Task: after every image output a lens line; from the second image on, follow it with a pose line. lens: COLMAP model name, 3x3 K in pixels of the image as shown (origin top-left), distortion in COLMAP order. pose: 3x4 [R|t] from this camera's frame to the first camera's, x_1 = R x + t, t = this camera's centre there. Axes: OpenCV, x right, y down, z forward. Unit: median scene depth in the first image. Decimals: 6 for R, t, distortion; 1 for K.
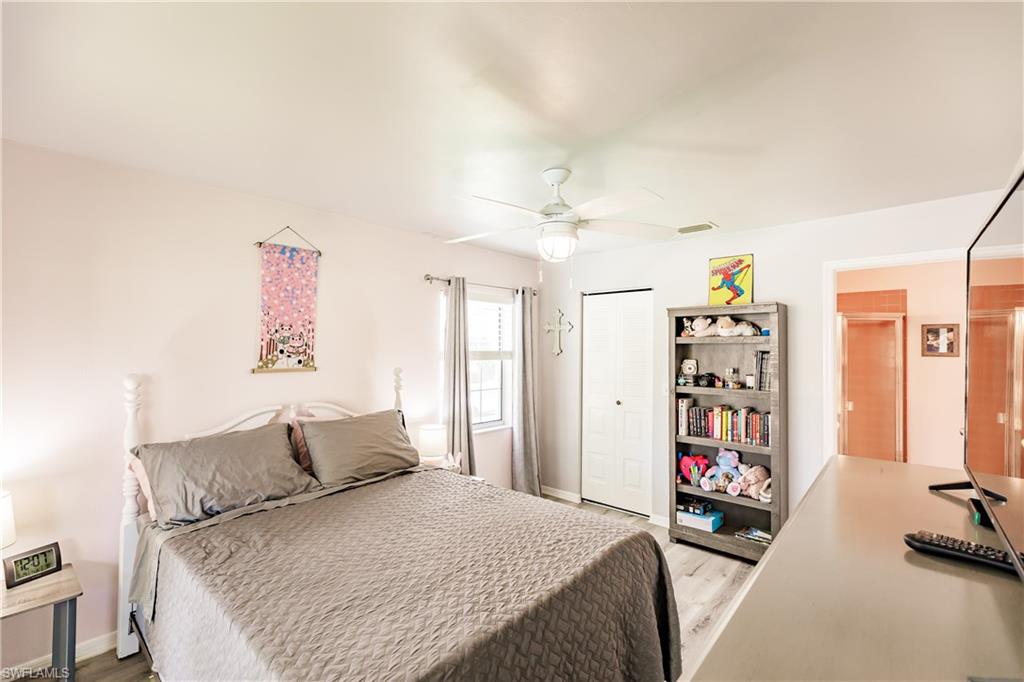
lens RADIAL K [[454.4, 0, 512.4], [0, 454.4, 349.7], [0, 0, 1]] dist [0.004644, 0.000680]
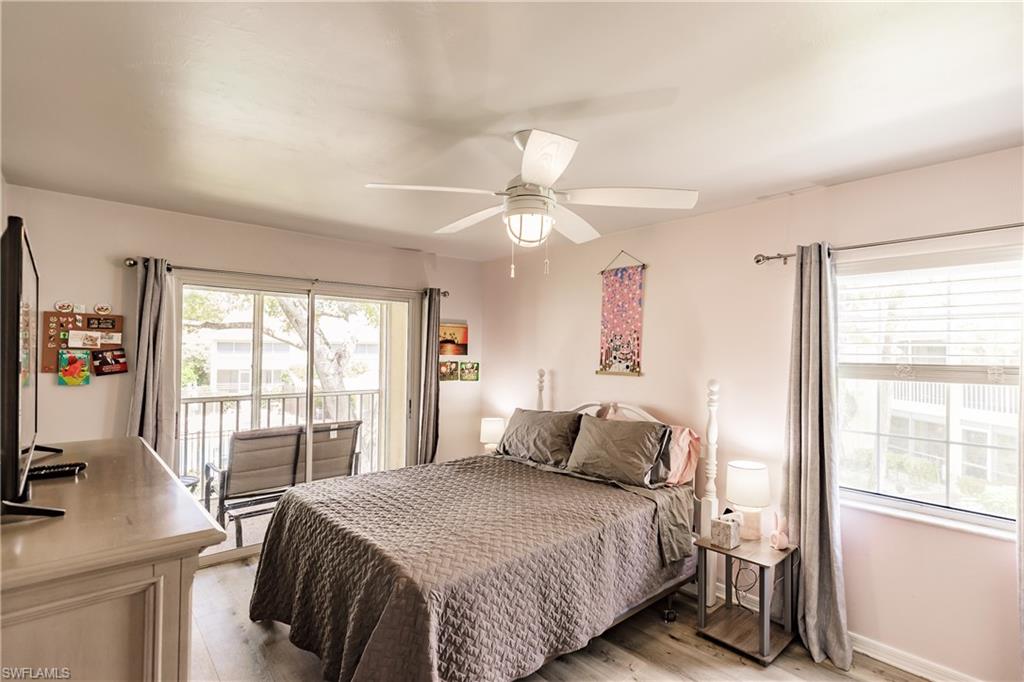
lens RADIAL K [[515.8, 0, 512.7], [0, 515.8, 342.5], [0, 0, 1]] dist [-0.000719, -0.000215]
pose [[-0.130748, -0.017620, -0.991259, 0.853695], [-0.009902, 0.999815, -0.016466, -0.010380], [0.991366, 0.007662, -0.130898, 0.897573]]
